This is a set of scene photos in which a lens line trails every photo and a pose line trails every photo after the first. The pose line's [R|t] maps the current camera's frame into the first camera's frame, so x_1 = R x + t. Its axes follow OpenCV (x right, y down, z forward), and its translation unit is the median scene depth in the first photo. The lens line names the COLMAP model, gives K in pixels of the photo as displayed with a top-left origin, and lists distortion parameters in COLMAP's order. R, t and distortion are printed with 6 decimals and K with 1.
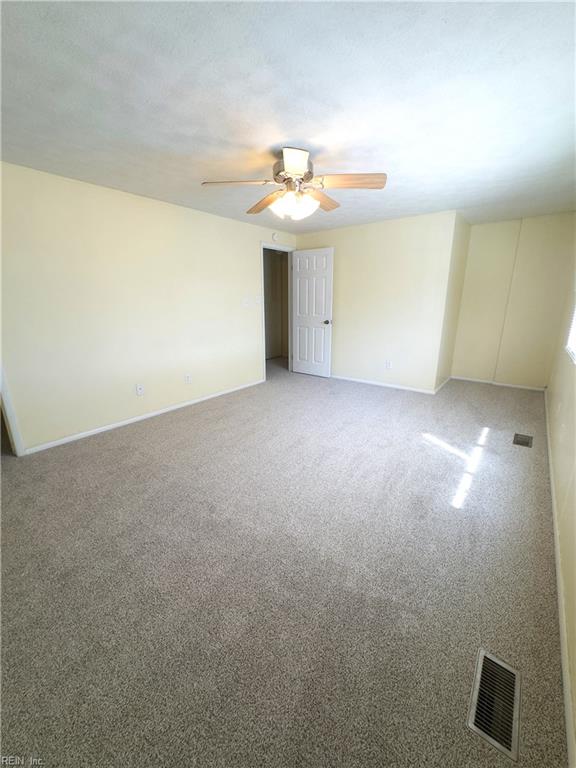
lens RADIAL K [[309.8, 0, 286.6], [0, 309.8, 381.3], [0, 0, 1]] dist [-0.005475, 0.001336]
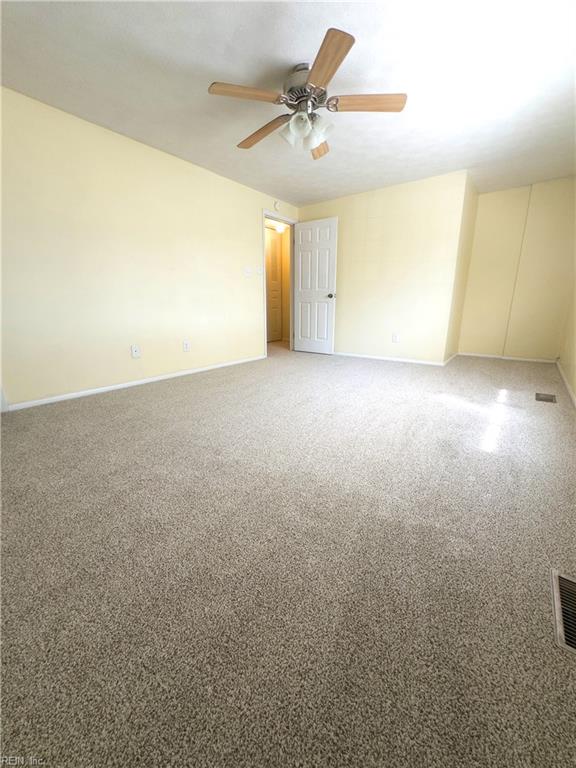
lens RADIAL K [[309.8, 0, 287.1], [0, 309.8, 380.7], [0, 0, 1]] dist [-0.005475, 0.001336]
pose [[0.999869, -0.000806, 0.016140, -0.053106], [0.000968, 0.999949, -0.010007, 0.212079], [-0.016132, 0.010021, 0.999820, 0.103815]]
